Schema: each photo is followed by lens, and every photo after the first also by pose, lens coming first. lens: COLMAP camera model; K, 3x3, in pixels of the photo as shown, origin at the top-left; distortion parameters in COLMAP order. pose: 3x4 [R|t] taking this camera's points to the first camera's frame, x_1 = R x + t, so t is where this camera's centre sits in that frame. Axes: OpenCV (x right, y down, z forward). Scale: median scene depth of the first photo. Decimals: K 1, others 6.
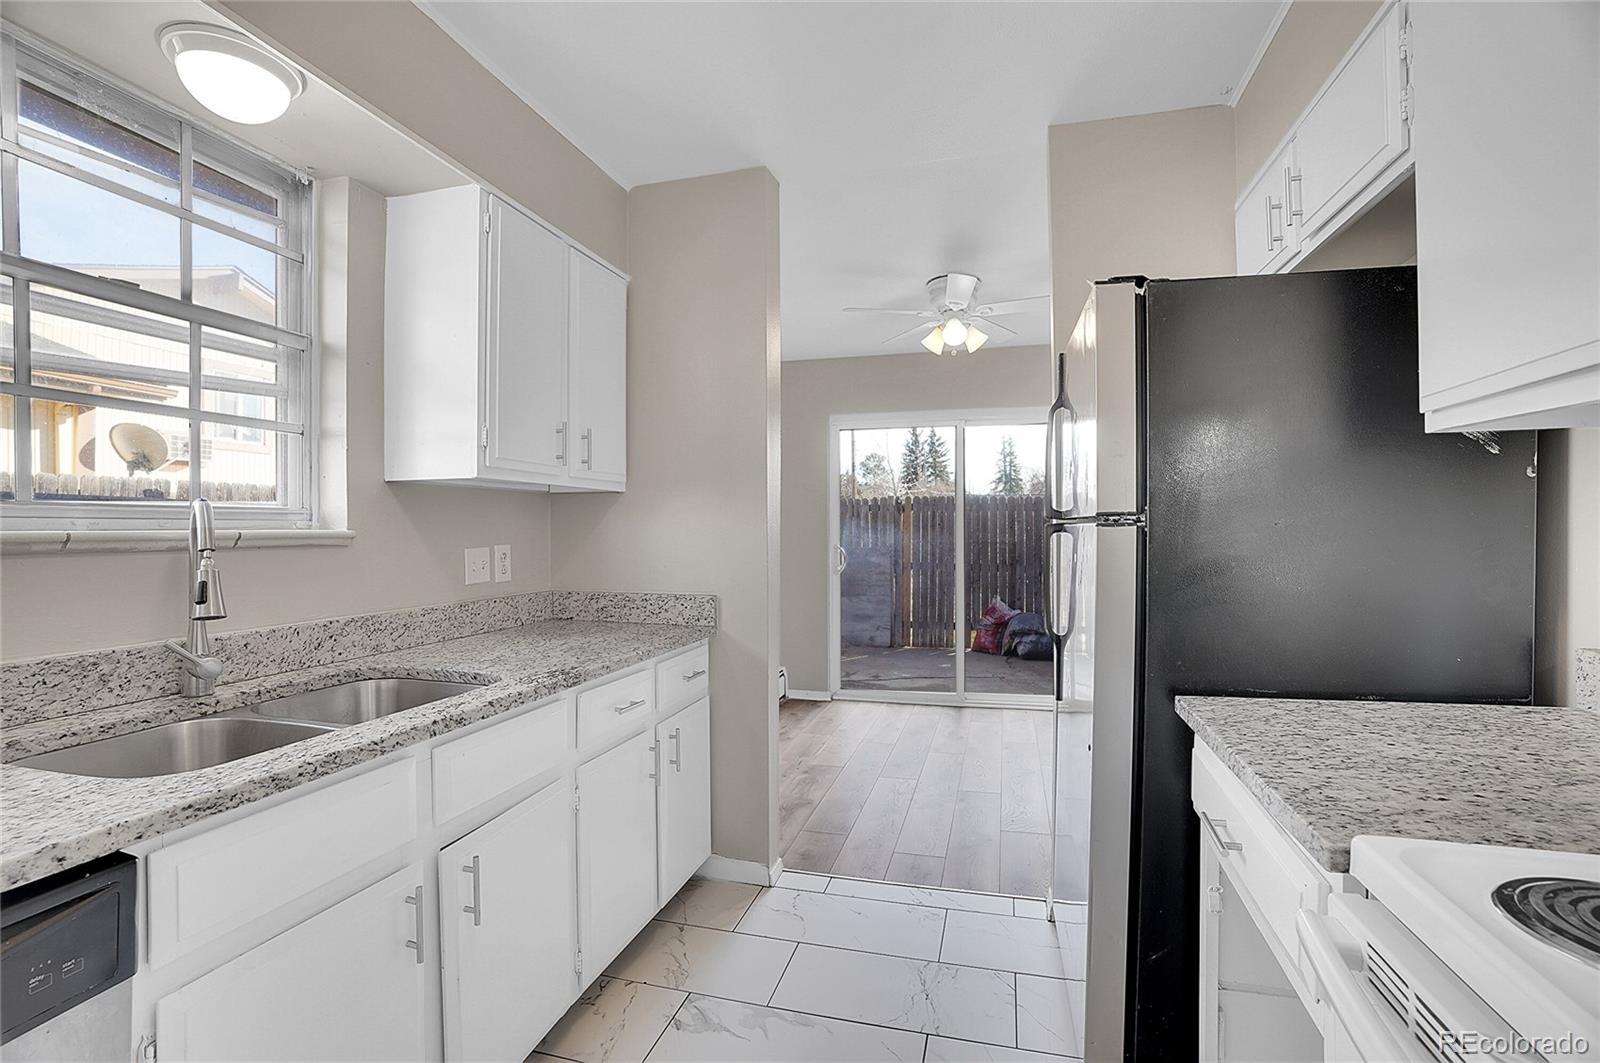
lens RADIAL K [[739.0, 0, 794.9], [0, 739.0, 533.8], [0, 0, 1]] dist [-0.065052, 0.023303]
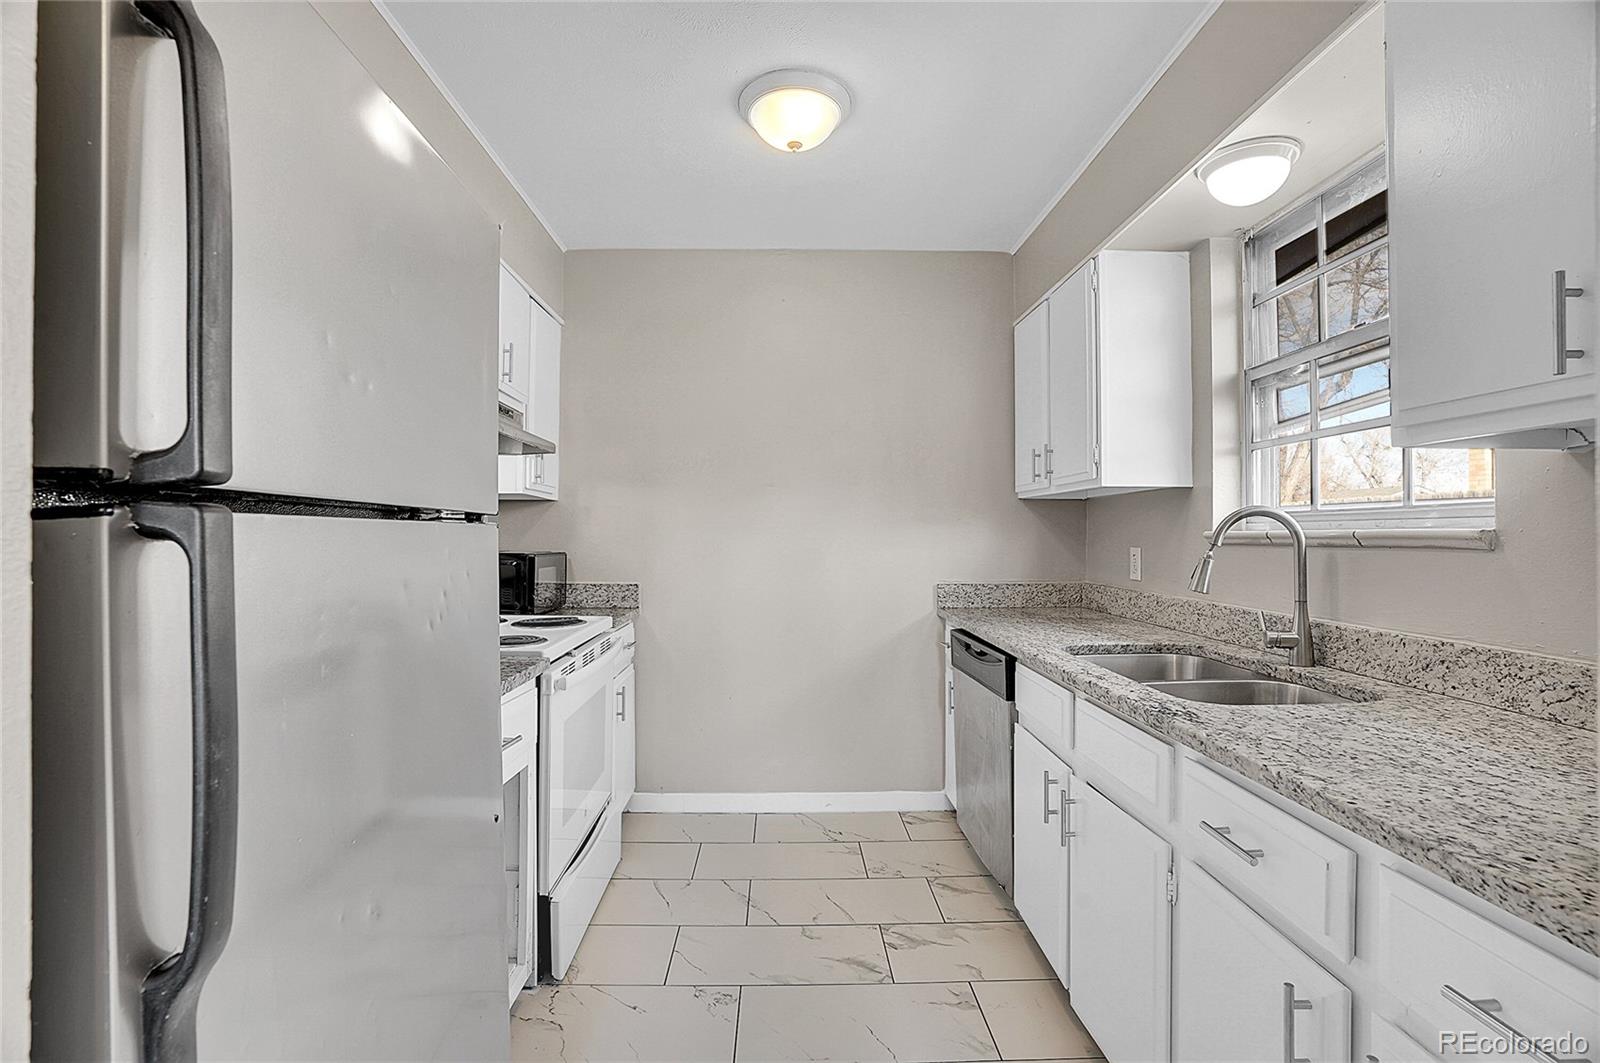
lens RADIAL K [[739.0, 0, 794.9], [0, 739.0, 533.8], [0, 0, 1]] dist [-0.065052, 0.023303]
pose [[-0.959417, 0.002259, -0.281981, 0.272739], [0.001614, 0.999996, 0.002520, -0.002444], [0.281986, 0.001963, -0.959417, 1.571998]]
